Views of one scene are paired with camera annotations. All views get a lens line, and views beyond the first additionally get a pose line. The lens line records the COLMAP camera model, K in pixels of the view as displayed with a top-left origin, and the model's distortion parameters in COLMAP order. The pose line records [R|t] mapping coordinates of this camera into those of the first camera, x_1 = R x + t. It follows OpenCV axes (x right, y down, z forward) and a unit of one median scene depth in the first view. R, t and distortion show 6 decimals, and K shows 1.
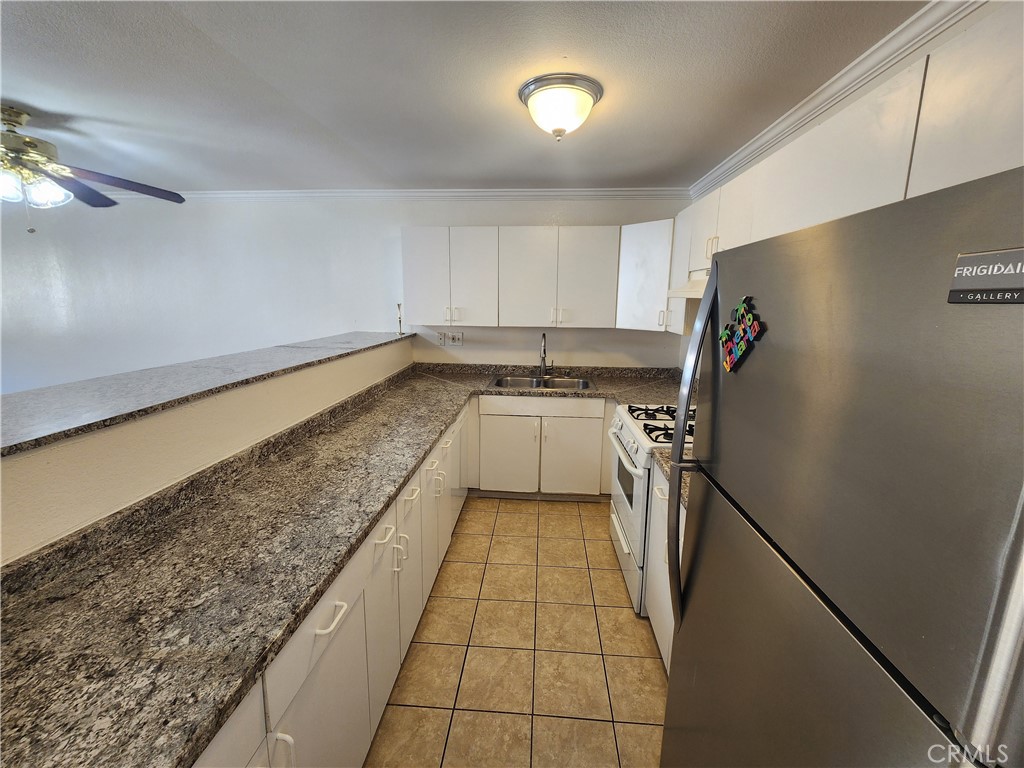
lens RADIAL K [[420.6, 0, 514.9], [0, 420.6, 381.7], [0, 0, 1]] dist [0.001703, -0.000189]
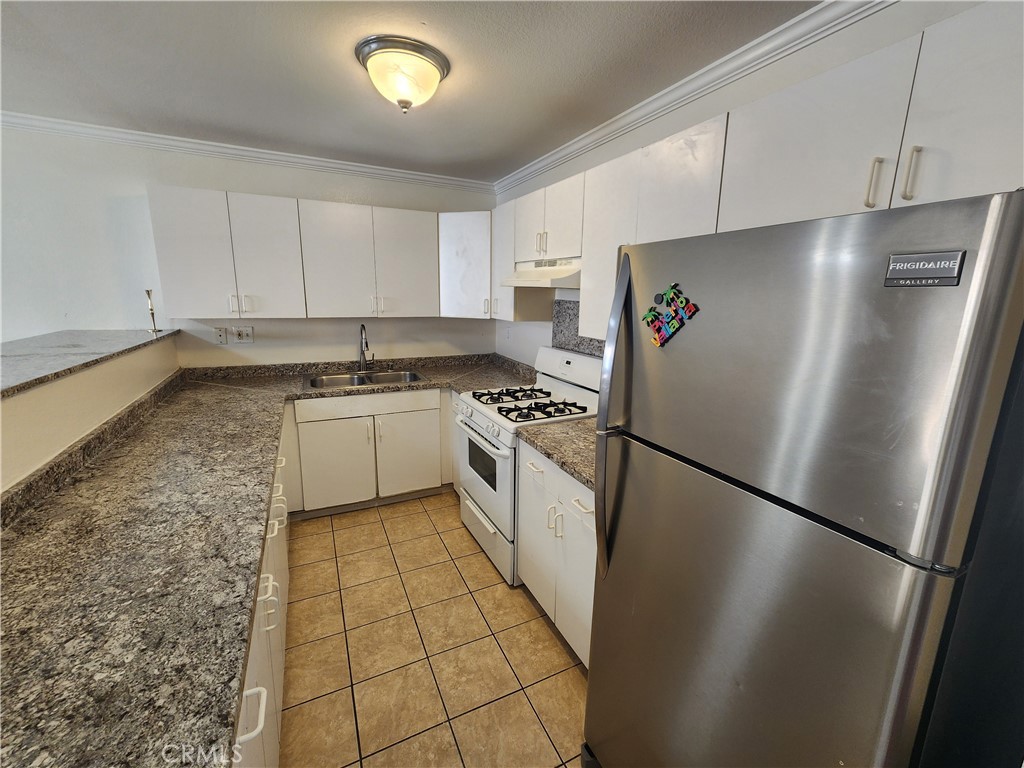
lens RADIAL K [[424.5, 0, 521.0], [0, 424.5, 382.4], [0, 0, 1]] dist [-0.002750, 0.000824]
pose [[0.860384, -0.096915, 0.500346, -0.128693], [0.086002, 0.995283, 0.044897, -0.002883], [-0.502337, 0.004402, 0.864660, 0.044972]]
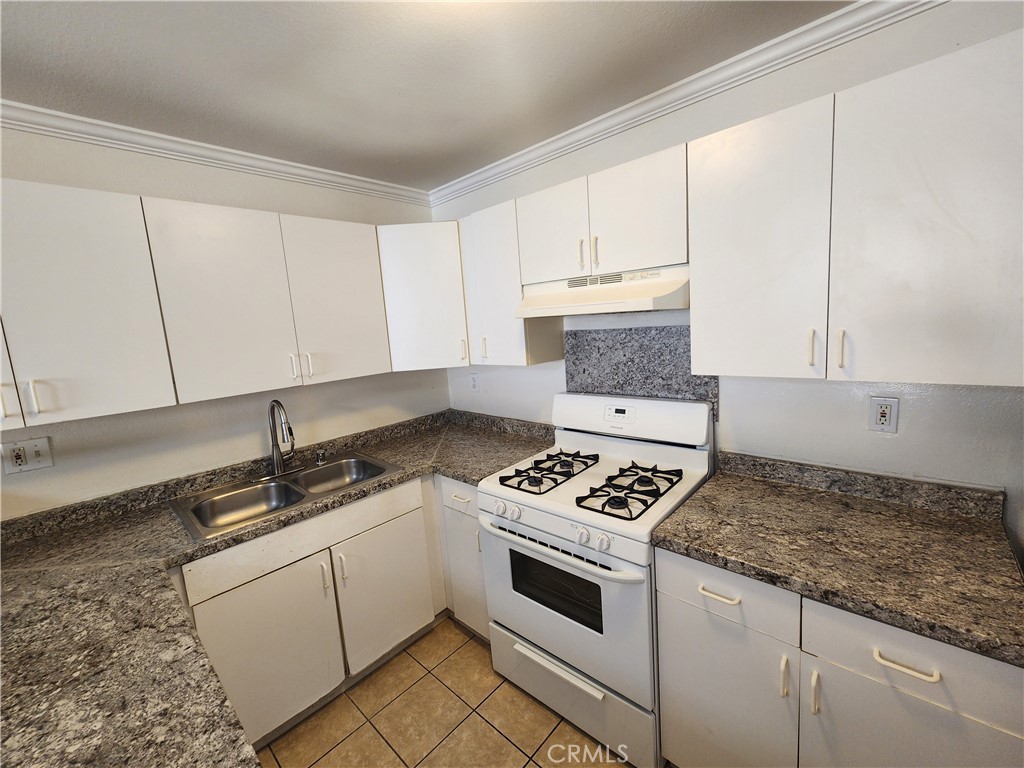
lens RADIAL K [[417.3, 0, 507.6], [0, 417.3, 382.5], [0, 0, 1]] dist [0.003226, 0.000079]
pose [[0.626688, -0.163737, 0.761874, -0.192513], [0.226903, 0.973655, 0.022611, -0.096376], [-0.745505, 0.158701, 0.647330, 0.480945]]
